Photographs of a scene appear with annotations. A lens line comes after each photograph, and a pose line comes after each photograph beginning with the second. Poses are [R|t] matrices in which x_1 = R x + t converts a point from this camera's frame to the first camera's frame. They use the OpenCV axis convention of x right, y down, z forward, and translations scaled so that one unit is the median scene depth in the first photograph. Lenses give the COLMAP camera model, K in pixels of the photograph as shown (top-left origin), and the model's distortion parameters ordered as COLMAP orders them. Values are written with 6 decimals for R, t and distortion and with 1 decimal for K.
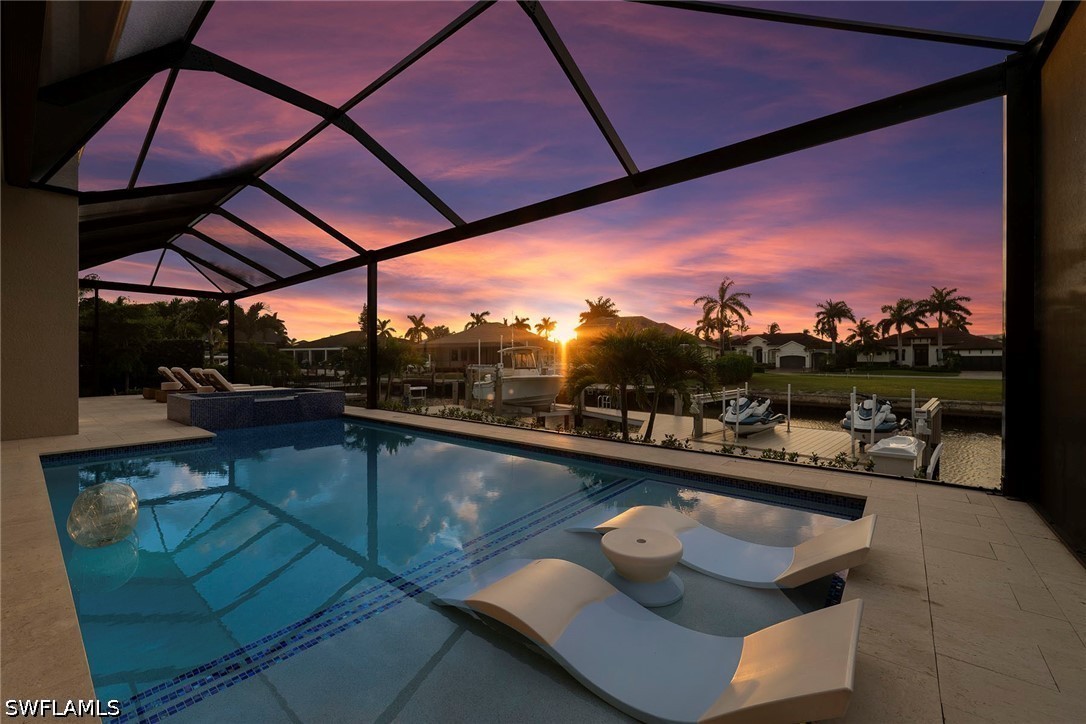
lens RADIAL K [[436.8, 0, 540.3], [0, 436.8, 362.6], [0, 0, 1]] dist [-0.010926, 0.000681]
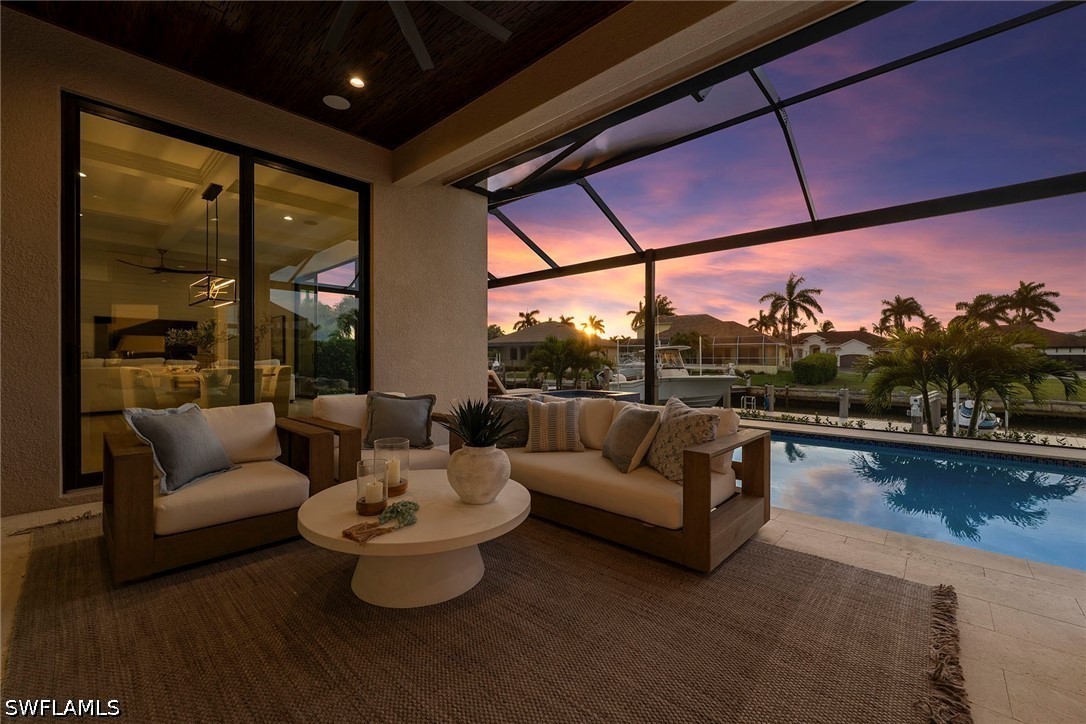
lens RADIAL K [[436.8, 0, 540.7], [0, 436.8, 365.2], [0, 0, 1]] dist [-0.010926, 0.000681]
pose [[0.998284, 0.000978, -0.058556, -0.066922], [-0.000462, 0.999961, 0.008828, -0.000732], [0.058562, -0.008786, 0.998245, 0.000104]]
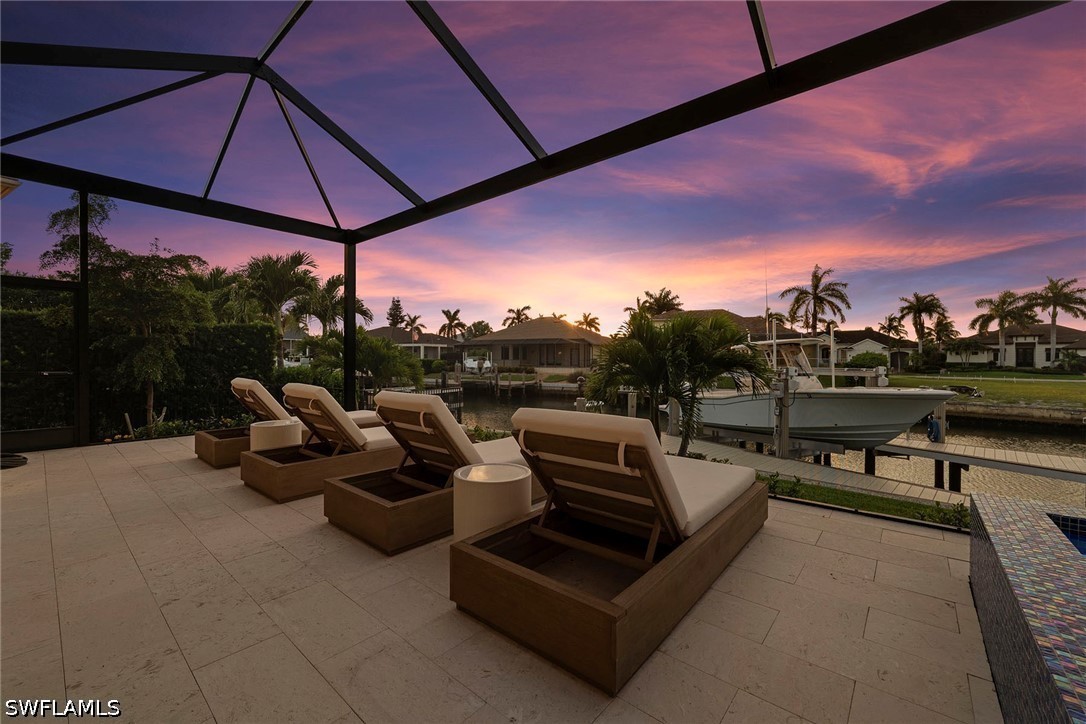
lens RADIAL K [[436.8, 0, 539.4], [0, 436.8, 365.5], [0, 0, 1]] dist [-0.010926, 0.000681]
pose [[0.999721, 0.004032, -0.023258, -0.094931], [-0.003794, 0.999940, 0.010275, -0.001217], [0.023298, -0.010184, 0.999677, 0.097522]]
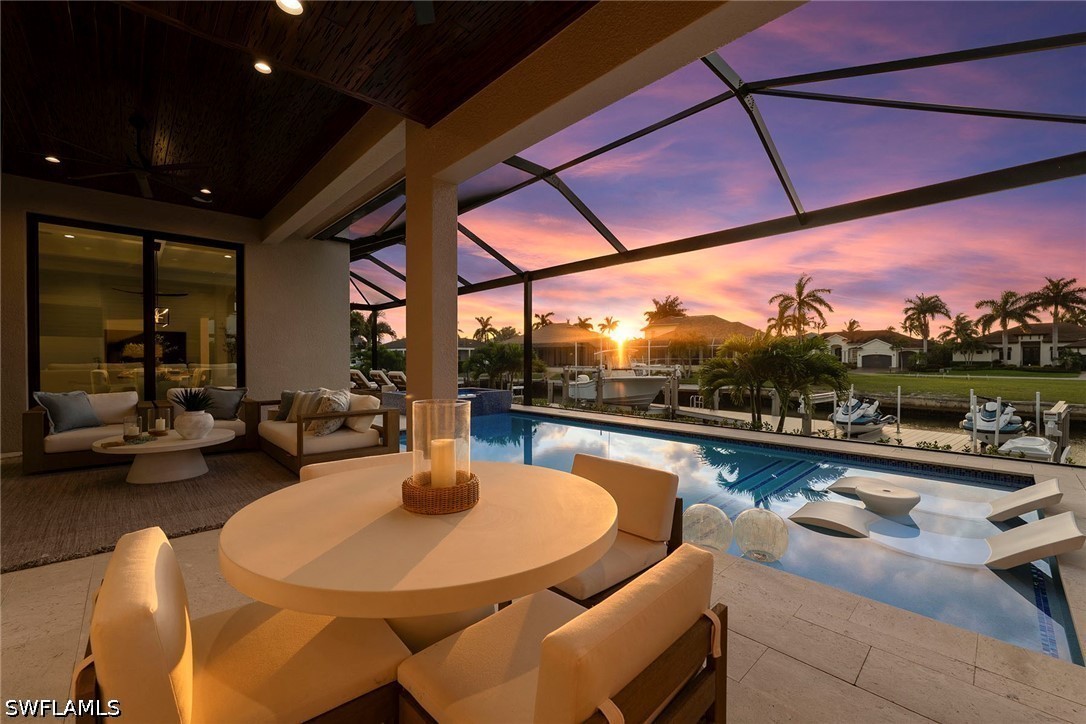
lens RADIAL K [[436.8, 0, 541.3], [0, 436.8, 365.7], [0, 0, 1]] dist [-0.010926, 0.000681]
pose [[0.992272, 0.000123, -0.124086, -0.024362], [0.001000, 0.999959, 0.008991, -0.001499], [0.124082, -0.009046, 0.992231, -0.020412]]
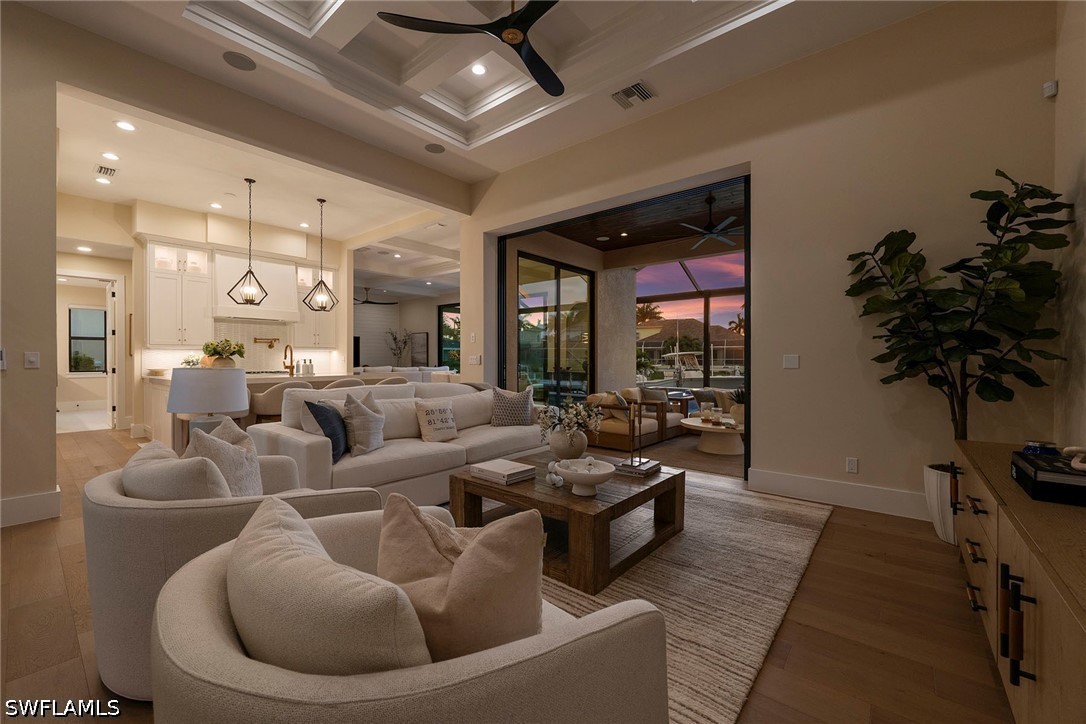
lens RADIAL K [[436.8, 0, 526.2], [0, 436.8, 360.6], [0, 0, 1]] dist [-0.010926, 0.000681]
pose [[0.999426, -0.000837, -0.033871, -0.113711], [0.000809, 0.999999, -0.000852, -0.003448], [0.033871, 0.000824, 0.999426, -0.057886]]
